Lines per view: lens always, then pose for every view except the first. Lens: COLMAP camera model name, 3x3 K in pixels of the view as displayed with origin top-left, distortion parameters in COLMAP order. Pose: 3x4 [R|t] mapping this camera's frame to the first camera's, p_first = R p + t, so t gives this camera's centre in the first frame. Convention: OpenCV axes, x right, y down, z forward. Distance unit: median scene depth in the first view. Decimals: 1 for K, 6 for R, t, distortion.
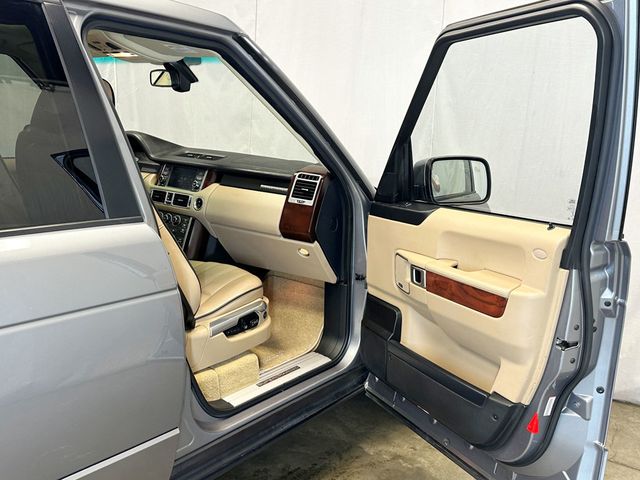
lens RADIAL K [[630.6, 0, 328.6], [0, 630.6, 240.3], [0, 0, 1]] dist [0.112311, -0.011400]
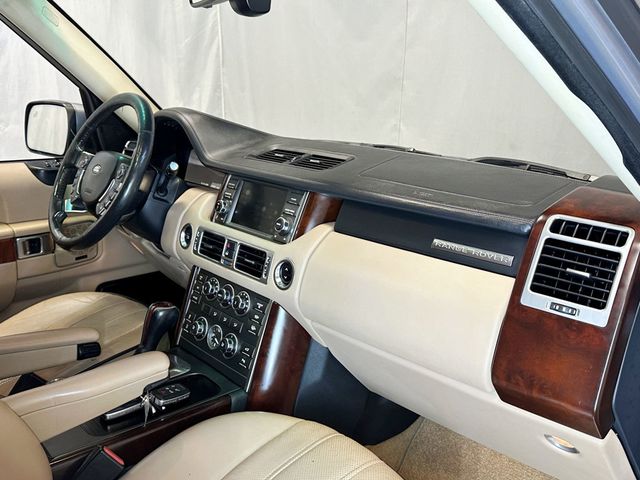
lens RADIAL K [[630.6, 0, 328.6], [0, 630.6, 240.3], [0, 0, 1]] dist [0.112311, -0.011400]
pose [[0.973920, 0.012081, -0.226568, -0.078374], [-0.001313, 0.998865, 0.047615, -0.100635], [0.226886, -0.046076, 0.972831, 0.584907]]
